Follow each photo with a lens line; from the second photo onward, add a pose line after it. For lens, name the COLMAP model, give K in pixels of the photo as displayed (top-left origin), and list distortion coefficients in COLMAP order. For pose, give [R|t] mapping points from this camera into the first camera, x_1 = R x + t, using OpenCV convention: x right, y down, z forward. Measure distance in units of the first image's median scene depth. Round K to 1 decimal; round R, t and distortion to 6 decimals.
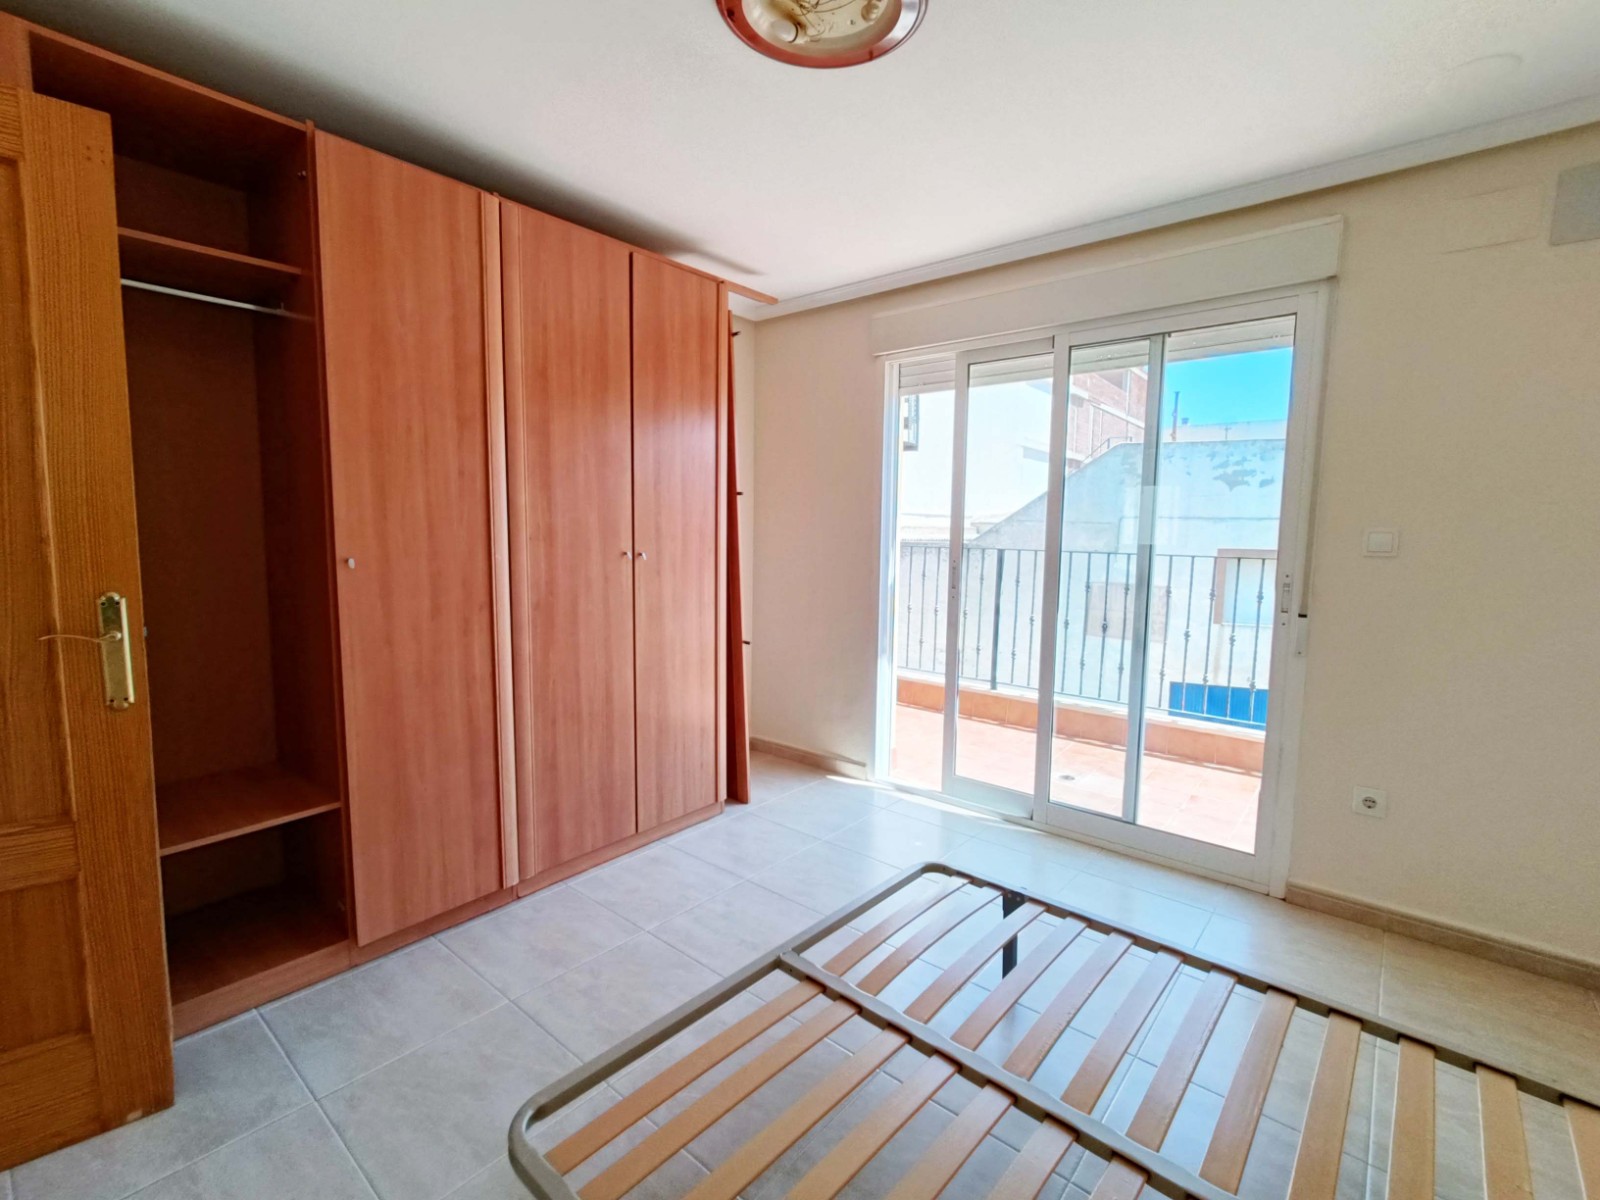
lens RADIAL K [[714.4, 0, 806.2], [0, 714.4, 604.6], [0, 0, 1]] dist [0.003574, -0.000583]
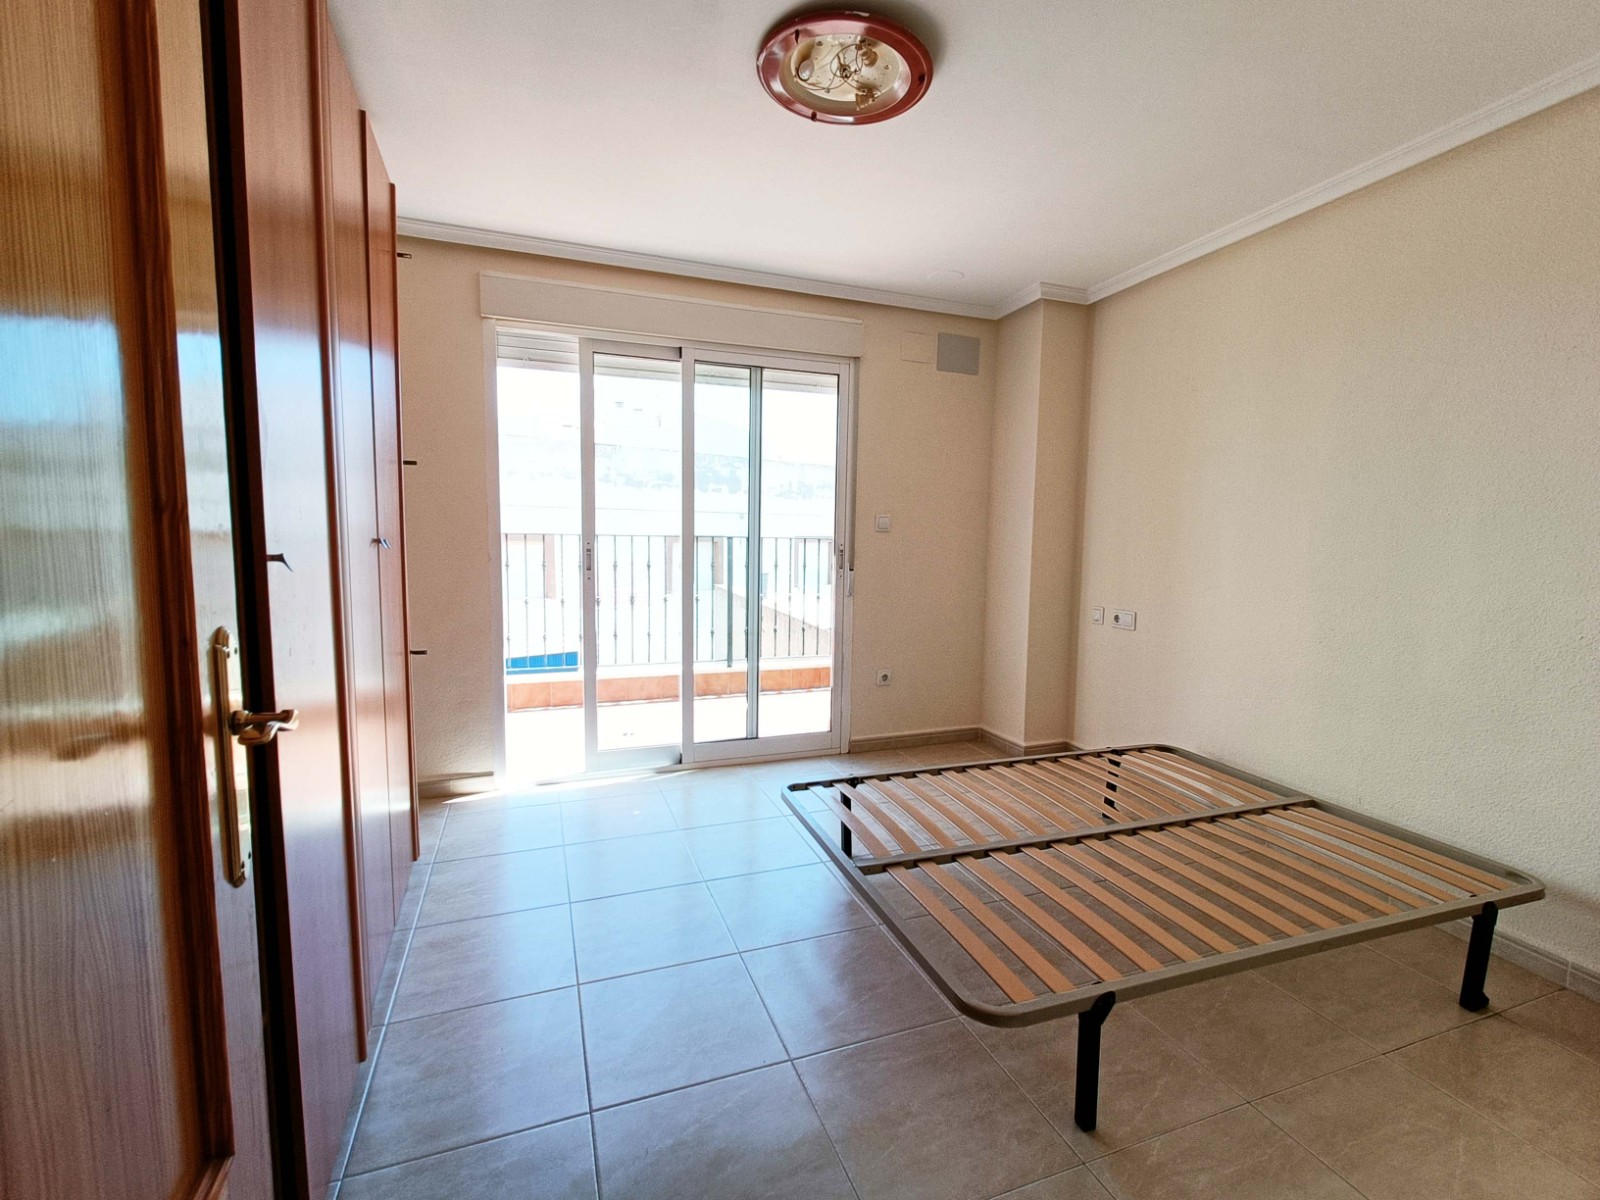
lens RADIAL K [[714.4, 0, 805.1], [0, 714.4, 603.0], [0, 0, 1]] dist [0.003574, -0.000583]
pose [[0.493161, -0.098596, 0.864333, -0.614609], [0.081589, 0.994419, 0.066883, -0.021781], [-0.866104, 0.037536, 0.498453, 0.259454]]
